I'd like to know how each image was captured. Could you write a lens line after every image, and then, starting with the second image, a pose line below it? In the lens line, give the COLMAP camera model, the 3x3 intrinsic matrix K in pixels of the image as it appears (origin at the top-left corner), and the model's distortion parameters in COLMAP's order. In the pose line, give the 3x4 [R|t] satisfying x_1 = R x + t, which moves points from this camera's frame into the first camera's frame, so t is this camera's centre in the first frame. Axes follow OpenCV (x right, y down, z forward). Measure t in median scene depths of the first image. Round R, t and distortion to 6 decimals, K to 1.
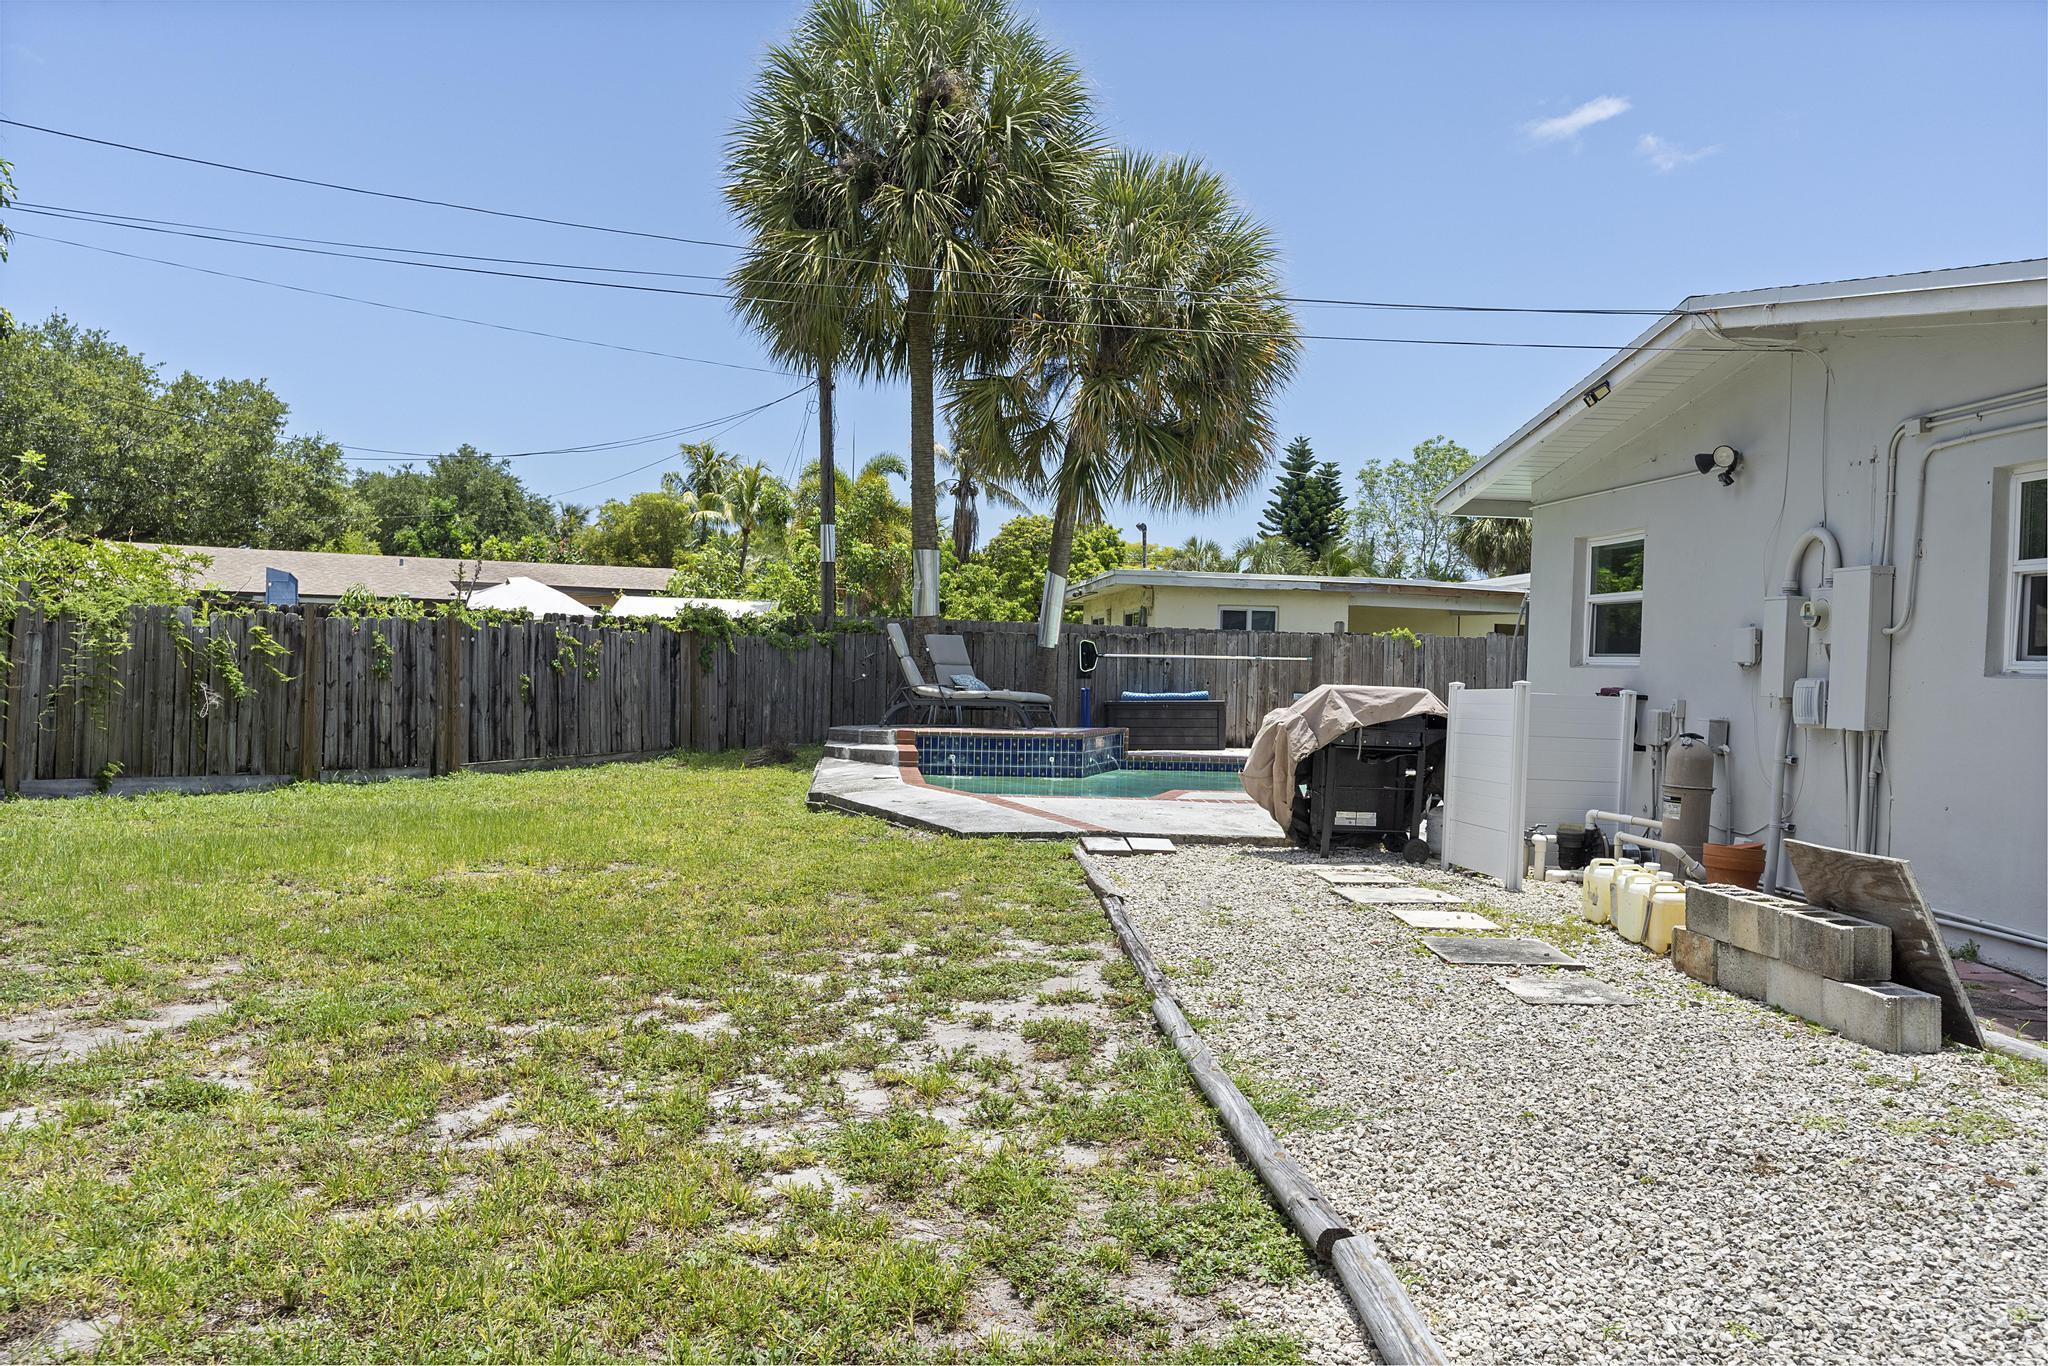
lens RADIAL K [[1580.4, 0, 1024.0], [0, 1580.4, 683.0], [0, 0, 1]] dist [0.003418, -0.002333]
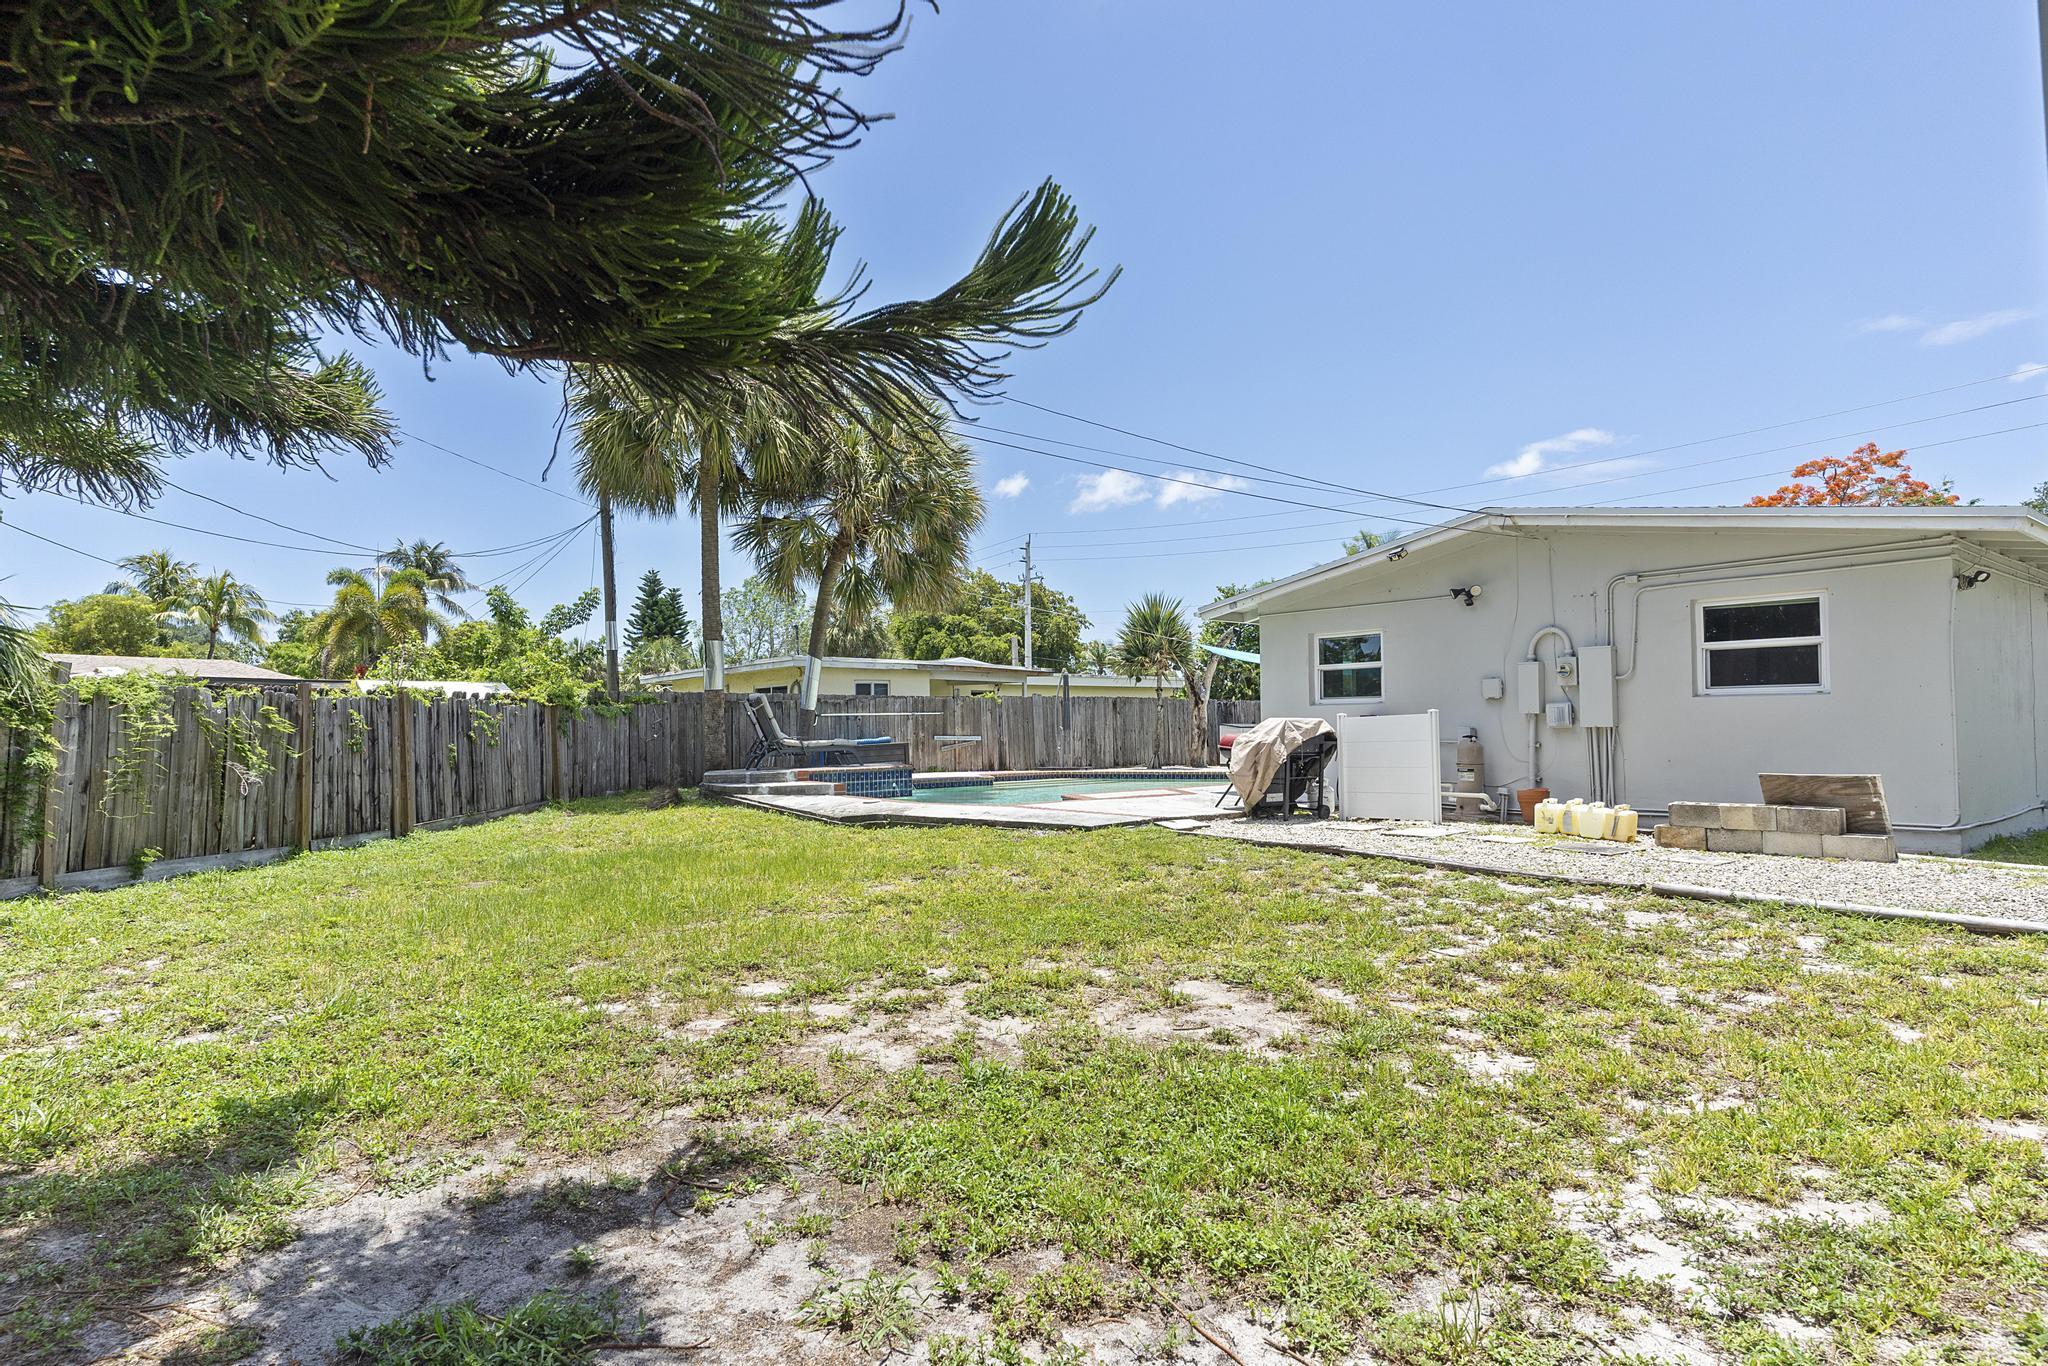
lens RADIAL K [[1036.9, 0, 1012.8], [0, 1036.9, 602.5], [0, 0, 1]] dist [0.006713, 0.000130]
pose [[0.845475, 0.026200, 0.533373, -0.406235], [0.042345, 0.992361, -0.115869, -0.002743], [-0.532334, 0.120550, 0.837907, 0.133015]]
